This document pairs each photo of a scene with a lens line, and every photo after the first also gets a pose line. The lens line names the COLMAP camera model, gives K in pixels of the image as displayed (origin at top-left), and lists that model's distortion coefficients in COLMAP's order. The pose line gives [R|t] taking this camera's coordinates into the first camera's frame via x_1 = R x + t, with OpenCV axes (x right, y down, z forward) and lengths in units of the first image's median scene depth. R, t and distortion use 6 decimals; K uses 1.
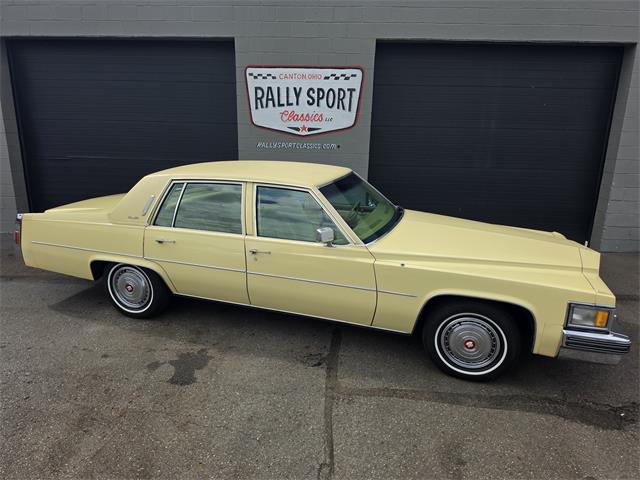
lens RADIAL K [[443.0, 0, 319.2], [0, 443.0, 243.9], [0, 0, 1]] dist [0.053820, -0.059845]
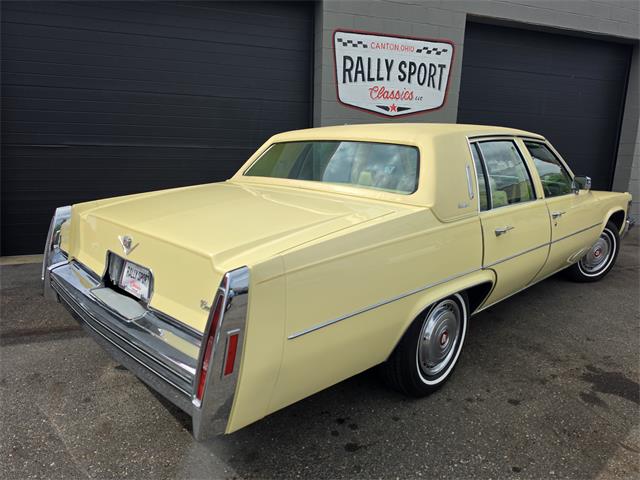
lens RADIAL K [[443.0, 0, 315.3], [0, 443.0, 241.9], [0, 0, 1]] dist [0.053820, -0.059845]
pose [[0.920408, -0.083768, 0.381878, -0.540231], [0.098184, 0.994999, -0.018382, 0.001603], [-0.378429, 0.054413, 0.924030, 0.274887]]
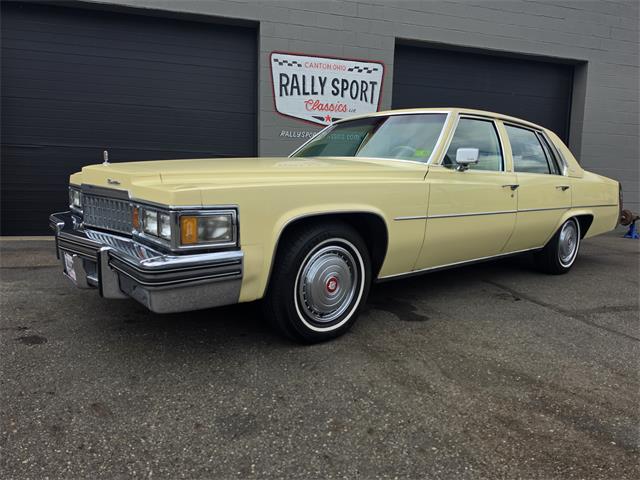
lens RADIAL K [[443.0, 0, 317.7], [0, 443.0, 238.7], [0, 0, 1]] dist [0.053820, -0.059845]
pose [[0.950626, -0.033566, 0.308517, -0.376620], [0.075000, 0.989514, -0.123437, 0.125648], [-0.301139, 0.140481, 0.943176, 0.120291]]
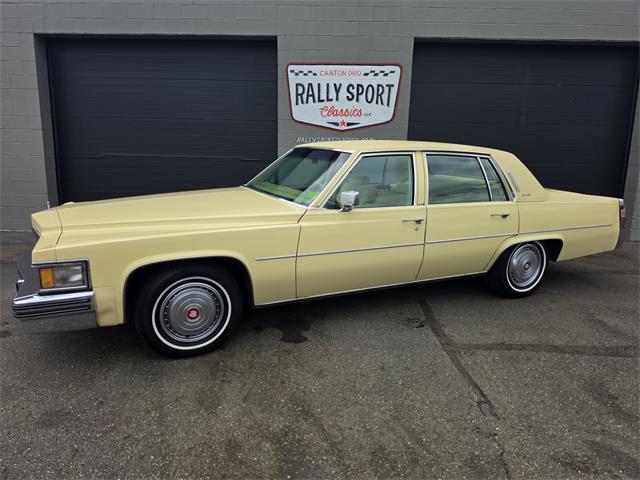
lens RADIAL K [[443.0, 0, 311.1], [0, 443.0, 238.7], [0, 0, 1]] dist [0.053820, -0.059845]
pose [[0.999077, -0.012379, 0.041128, -0.156430], [0.015284, 0.997353, -0.071089, 0.078351], [-0.040139, 0.071652, 0.996622, 0.002752]]
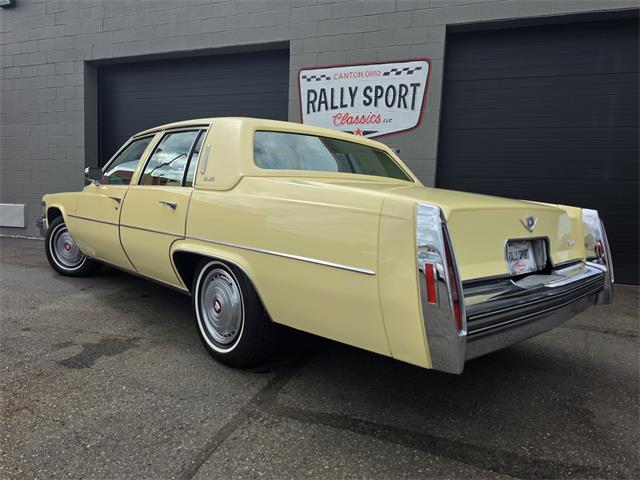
lens RADIAL K [[443.0, 0, 305.4], [0, 443.0, 237.9], [0, 0, 1]] dist [0.053820, -0.059845]
pose [[0.954747, 0.038348, -0.294937, 0.133878], [-0.089501, 0.982732, -0.161949, 0.096326], [0.283634, 0.181017, 0.941692, 0.192372]]
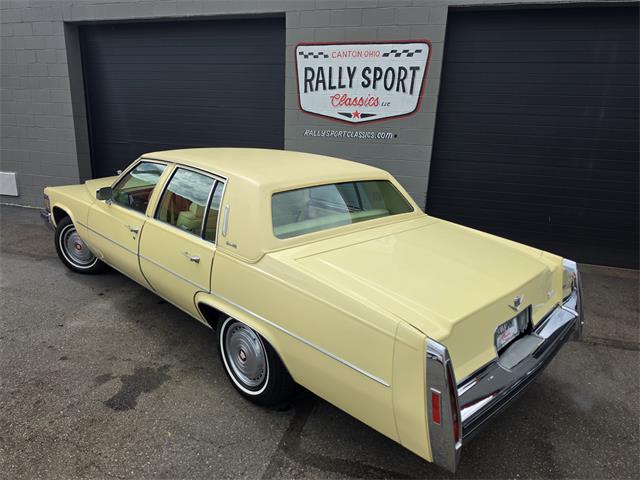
lens RADIAL K [[443.0, 0, 311.5], [0, 443.0, 241.0], [0, 0, 1]] dist [0.053820, -0.059845]
pose [[0.966836, 0.079105, -0.242838, 0.114086], [-0.076811, 0.996866, 0.018918, -0.022691], [0.243574, 0.000362, 0.969882, 0.136188]]
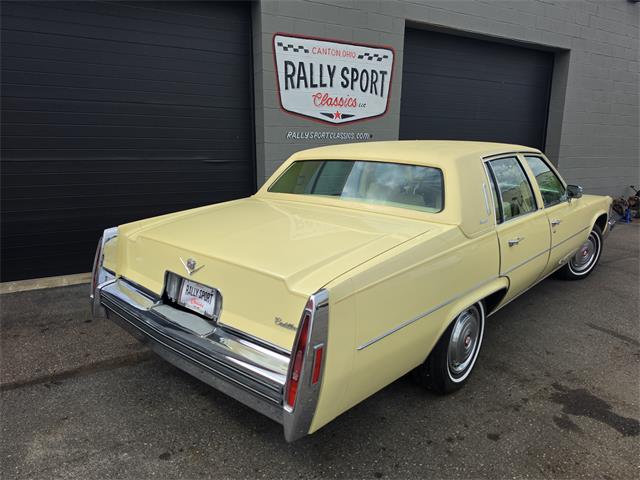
lens RADIAL K [[443.0, 0, 321.0], [0, 443.0, 241.5], [0, 0, 1]] dist [0.053820, -0.059845]
pose [[0.847495, -0.125483, 0.515758, -0.538764], [0.143251, 0.989672, 0.005394, -0.031449], [-0.511108, 0.069312, 0.856717, 0.315980]]
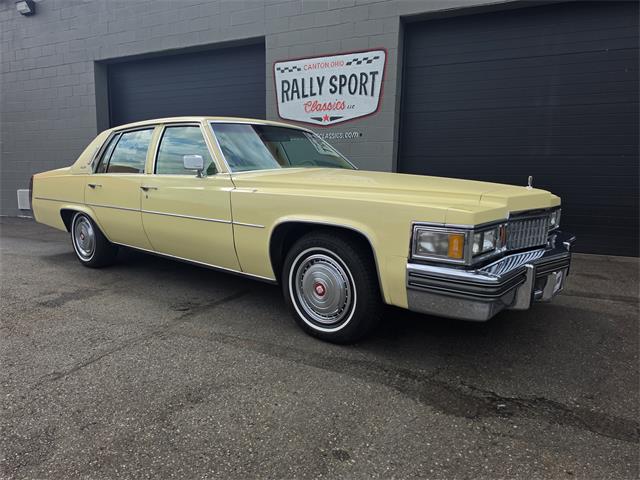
lens RADIAL K [[443.0, 0, 306.4], [0, 443.0, 242.2], [0, 0, 1]] dist [0.053820, -0.059845]
pose [[0.926627, 0.043150, -0.373498, 0.303723], [-0.088247, 0.990603, -0.104491, 0.113780], [0.365480, 0.129784, 0.921727, 0.134015]]
